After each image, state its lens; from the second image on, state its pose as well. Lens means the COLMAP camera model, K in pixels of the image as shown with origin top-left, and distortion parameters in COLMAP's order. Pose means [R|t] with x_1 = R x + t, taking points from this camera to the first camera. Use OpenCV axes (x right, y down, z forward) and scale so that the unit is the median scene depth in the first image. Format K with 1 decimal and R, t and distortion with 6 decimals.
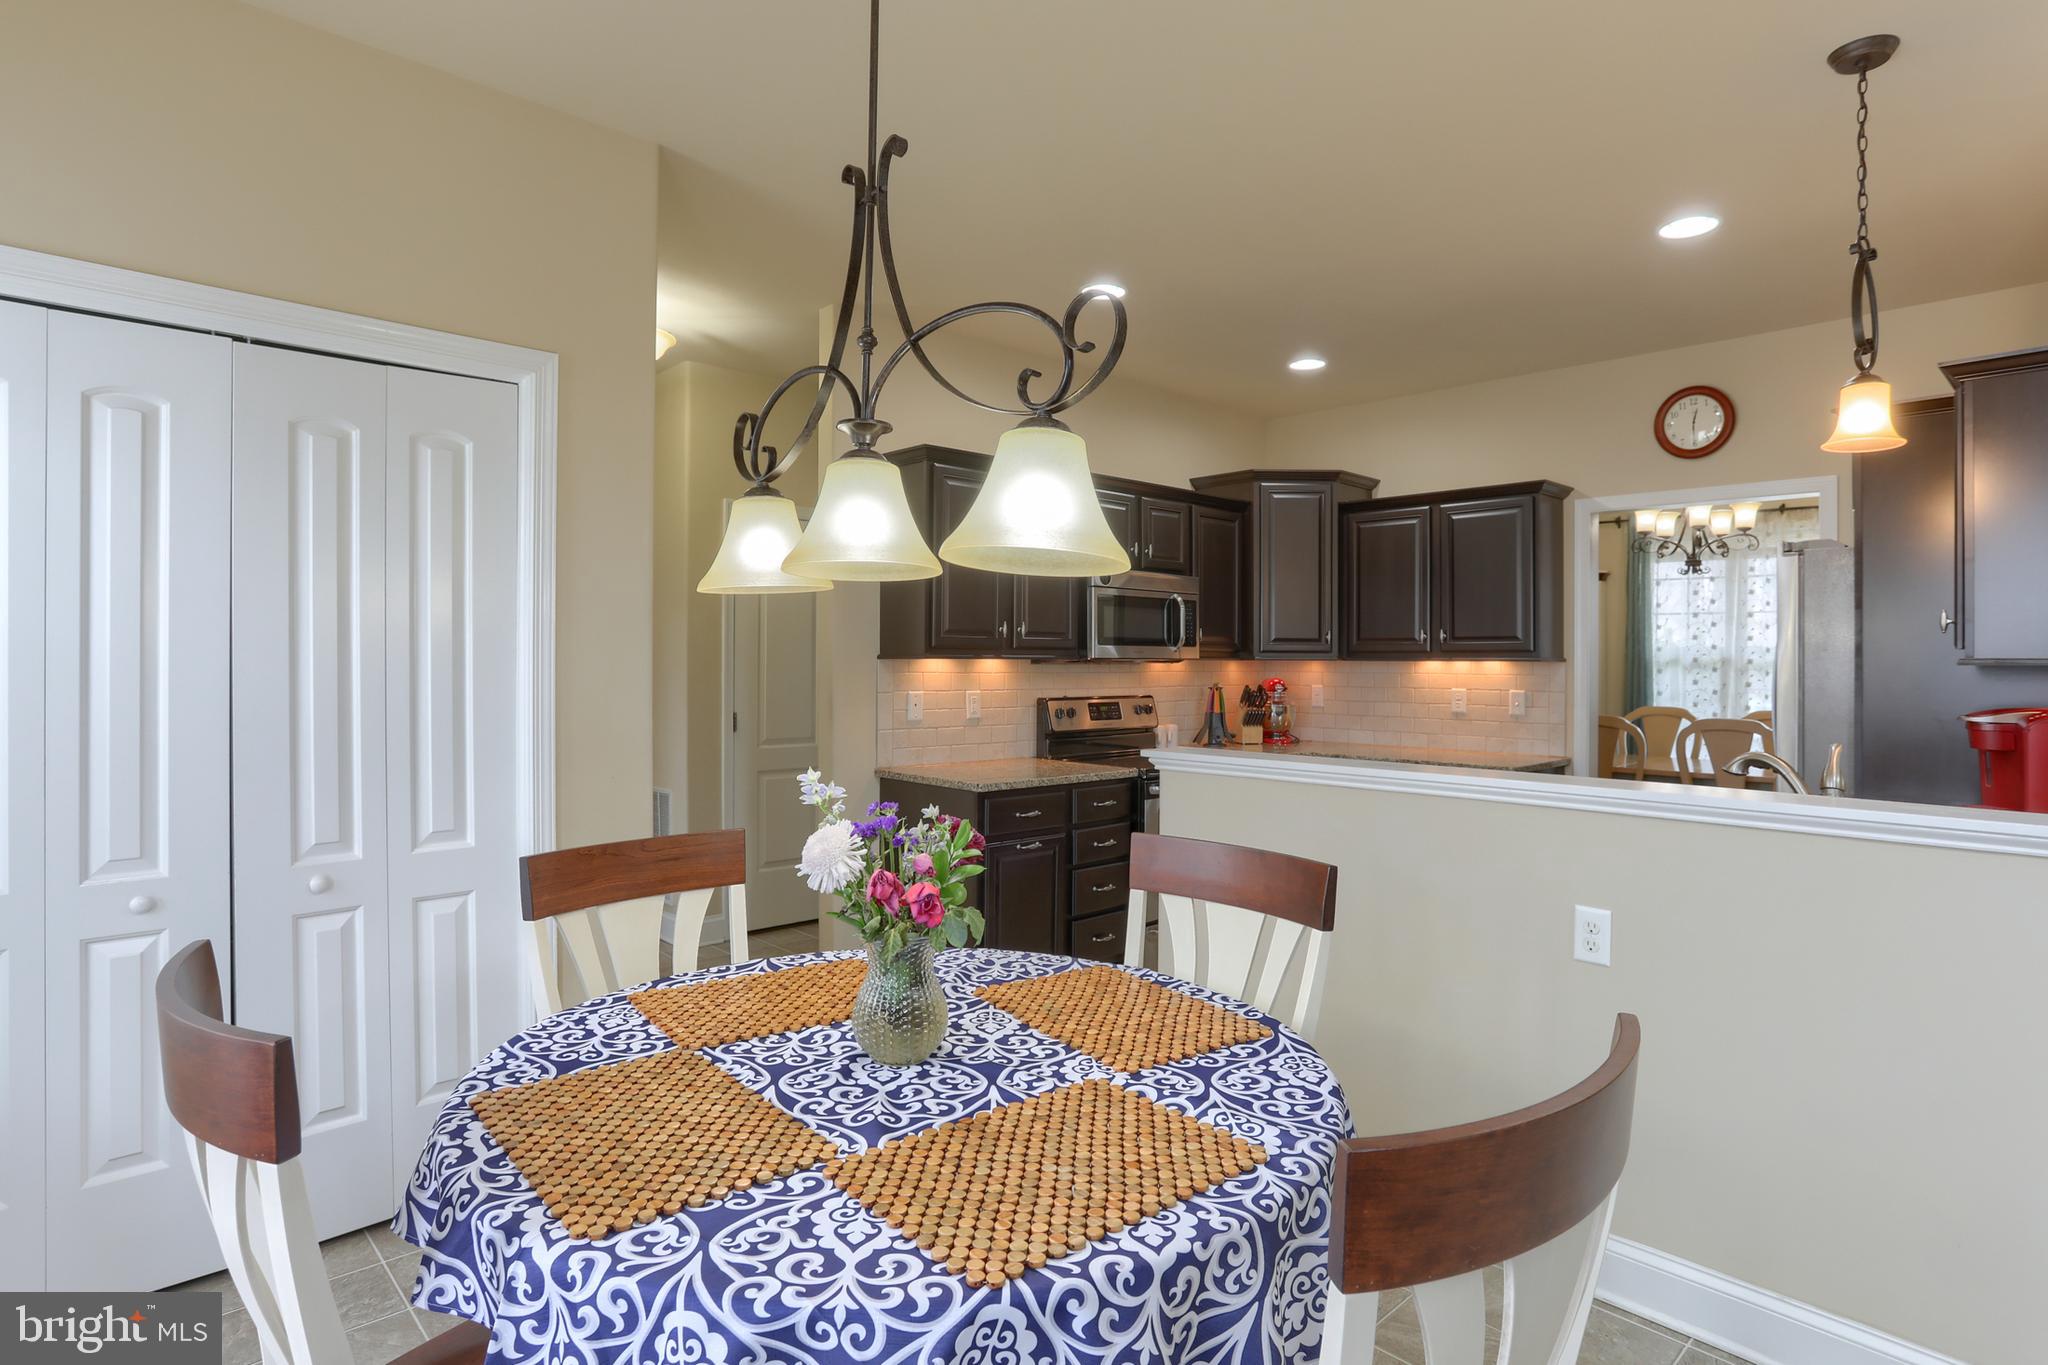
lens RADIAL K [[1076.6, 0, 1011.3], [0, 1076.6, 668.8], [0, 0, 1]] dist [-0.051671, 0.027689]
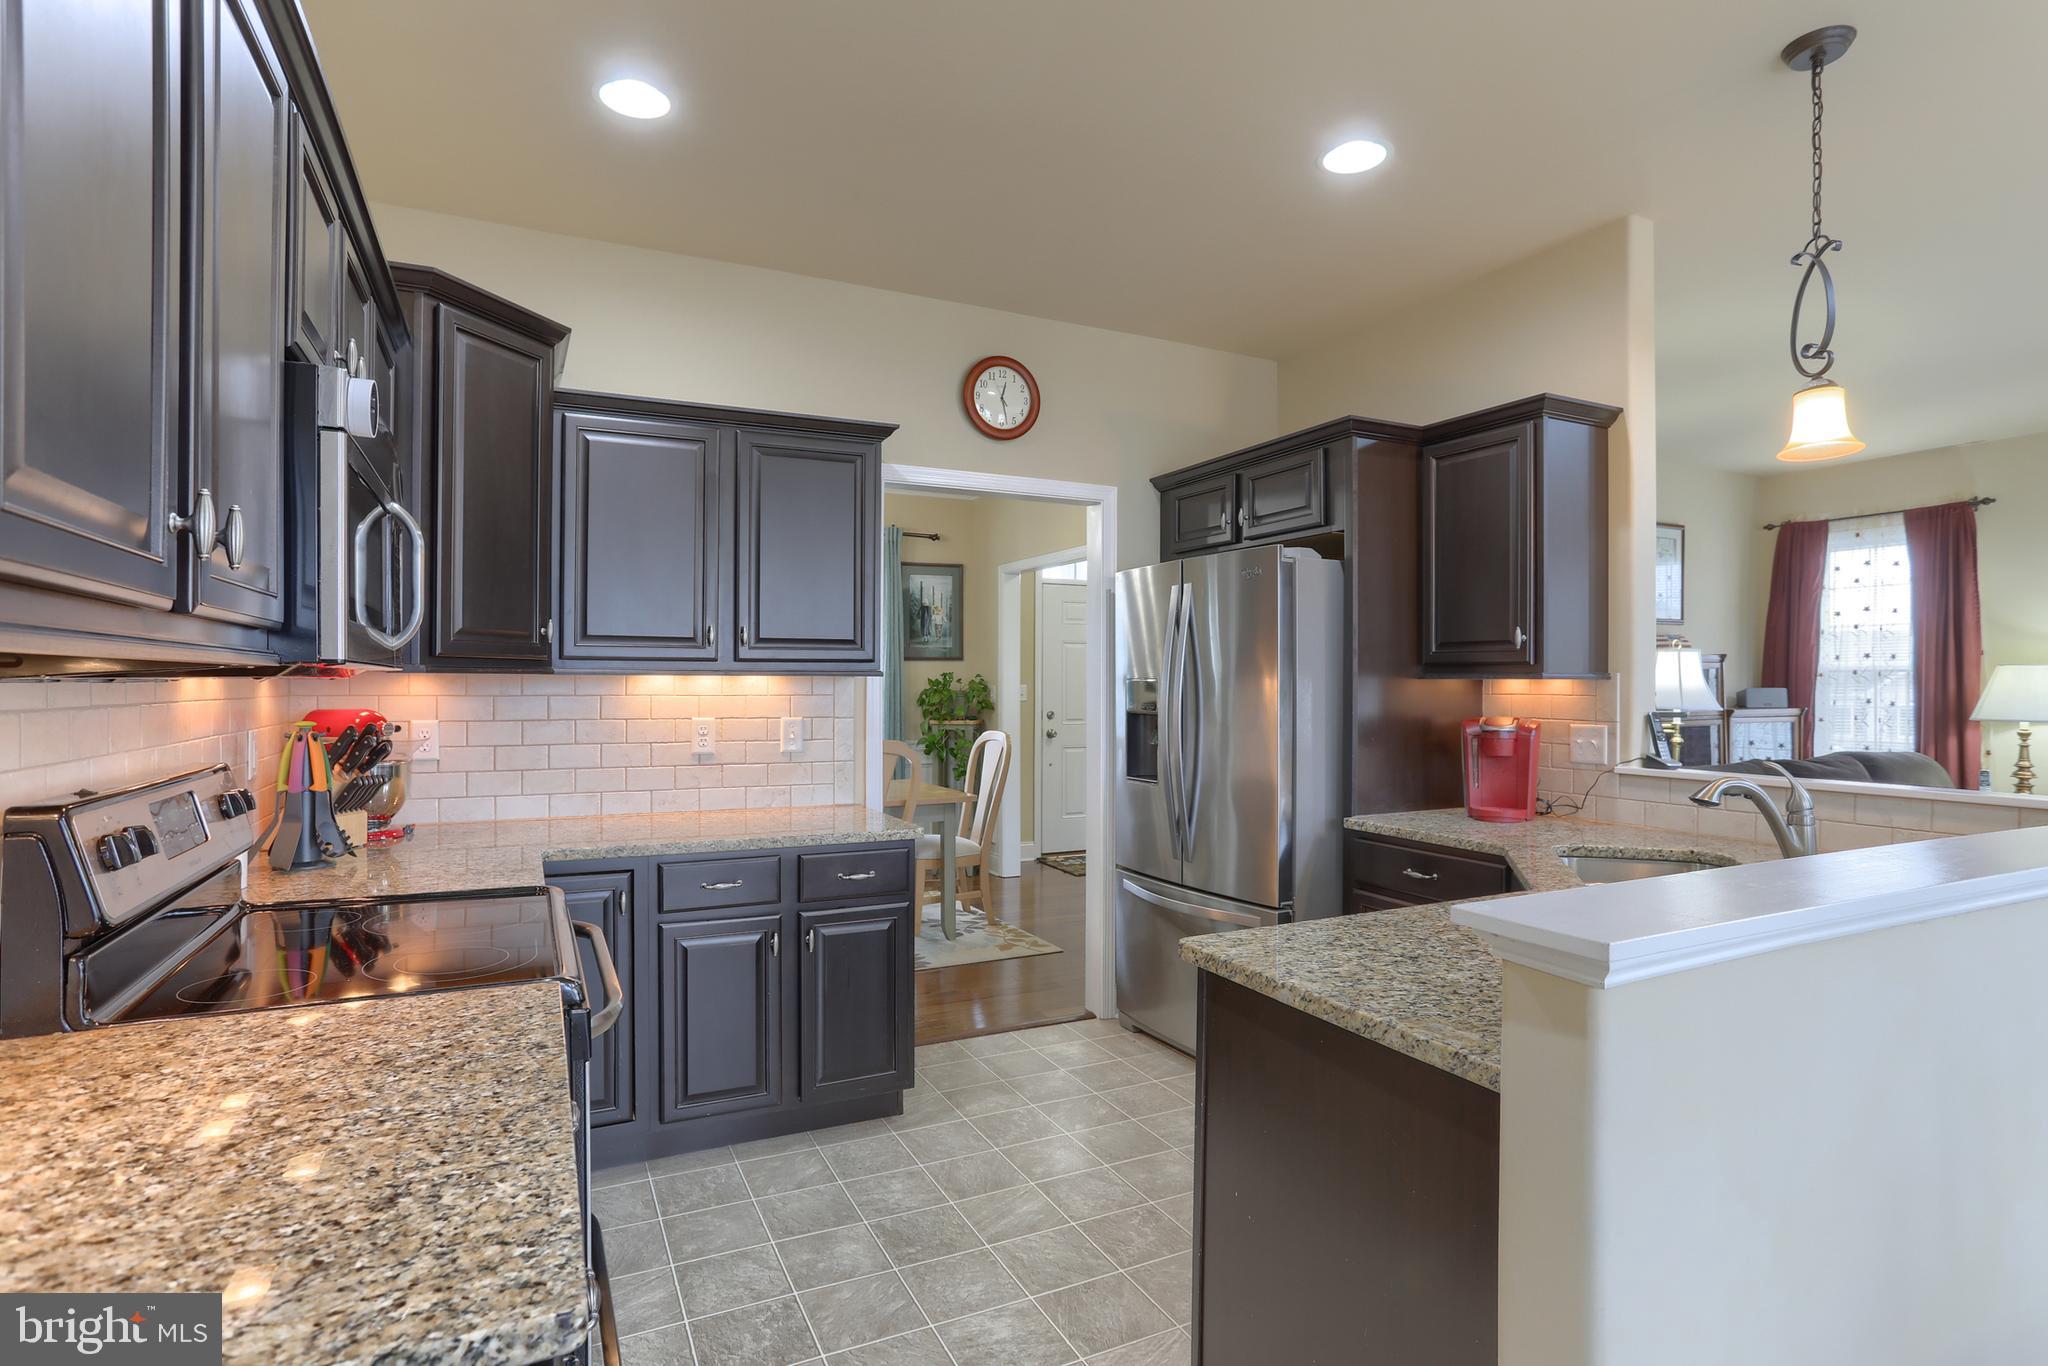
lens RADIAL K [[1039.8, 0, 1036.0], [0, 1039.8, 681.9], [0, 0, 1]] dist [-0.053720, 0.038926]
pose [[0.273533, -0.000744, 0.961862, -0.270204], [0.005109, 0.999987, -0.000679, -0.002855], [-0.961849, 0.005100, 0.273534, 1.306709]]
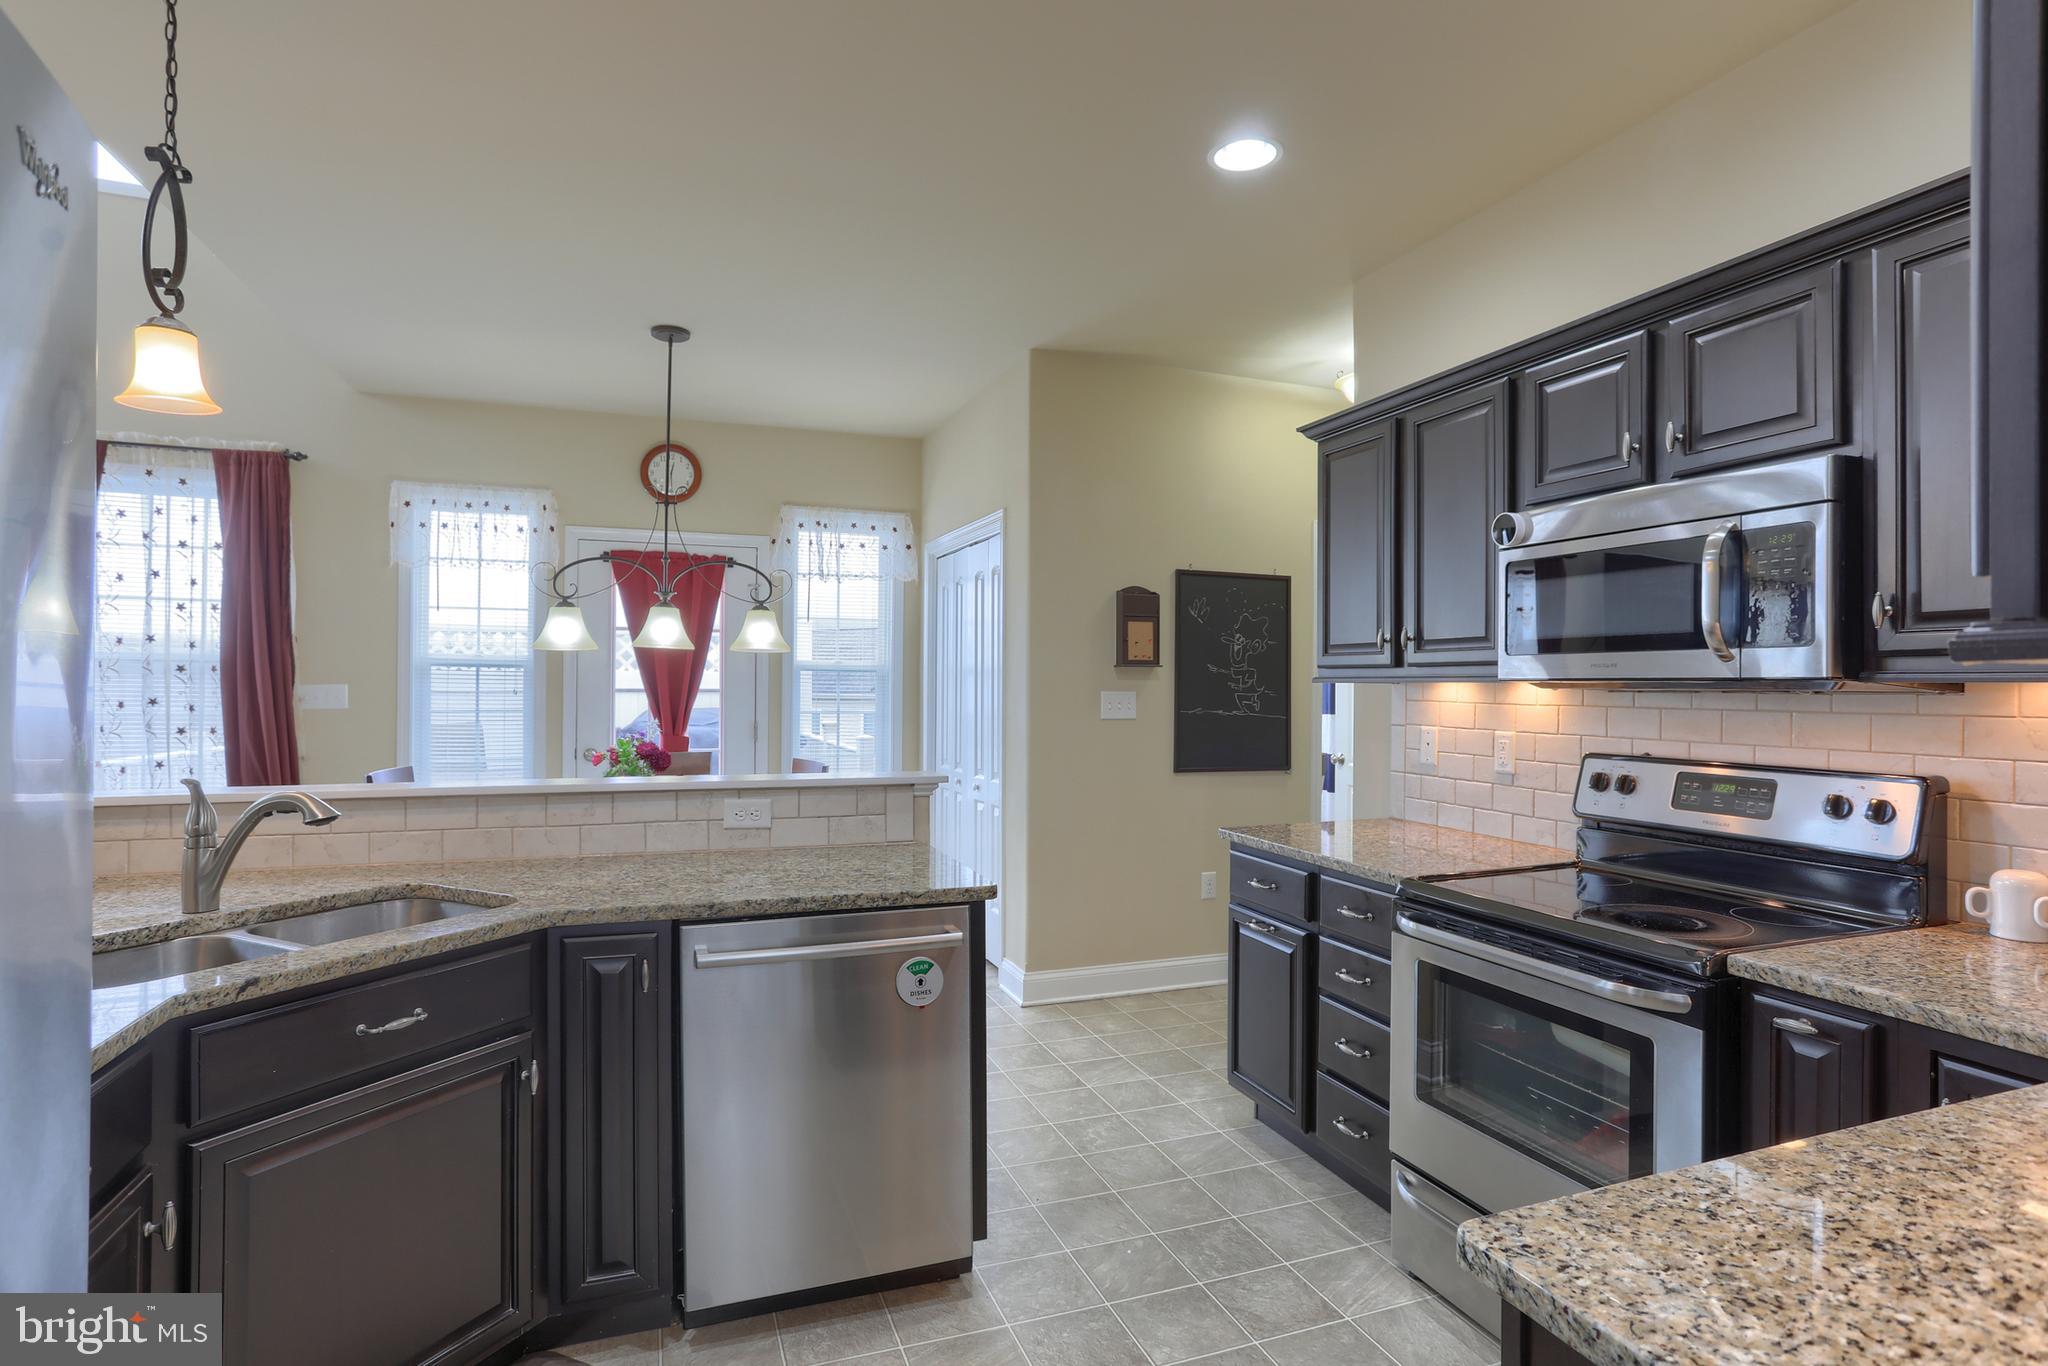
lens RADIAL K [[1040.8, 0, 1025.5], [0, 1040.8, 695.6], [0, 0, 1]] dist [-0.054715, 0.035696]
pose [[-0.404639, -0.000141, -0.914476, 1.180178], [-0.014476, 0.999876, 0.006251, -0.001415], [0.914362, 0.015767, -0.404591, 1.768202]]
